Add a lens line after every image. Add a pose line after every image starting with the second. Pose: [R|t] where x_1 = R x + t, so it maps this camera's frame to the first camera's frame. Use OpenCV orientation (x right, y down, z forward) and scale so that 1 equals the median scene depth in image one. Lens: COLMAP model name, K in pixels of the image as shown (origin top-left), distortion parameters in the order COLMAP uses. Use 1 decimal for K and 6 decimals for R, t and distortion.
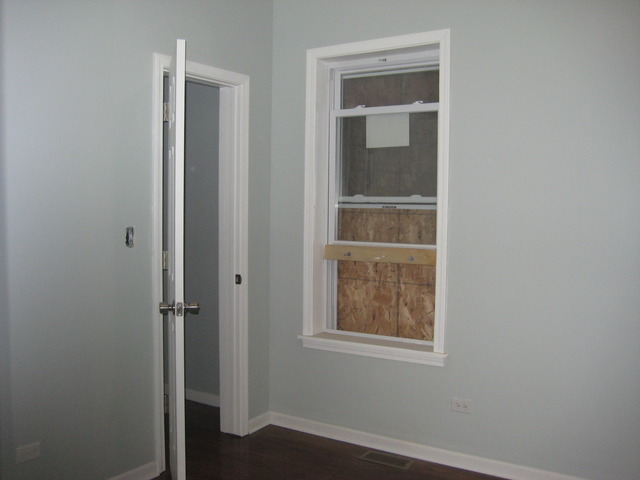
lens RADIAL K [[682.3, 0, 319.3], [0, 682.3, 240.9], [0, 0, 1]] dist [-0.088800, 0.000000]
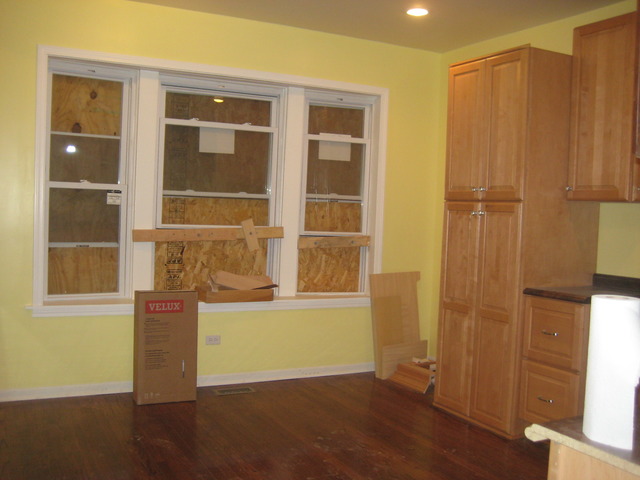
lens RADIAL K [[682.3, 0, 318.5], [0, 682.3, 238.6], [0, 0, 1]] dist [-0.088800, 0.000000]
pose [[0.494109, -0.036655, 0.868627, -0.941927], [0.031798, 0.999204, 0.024077, -0.000323], [-0.868818, 0.015724, 0.494881, 0.188333]]
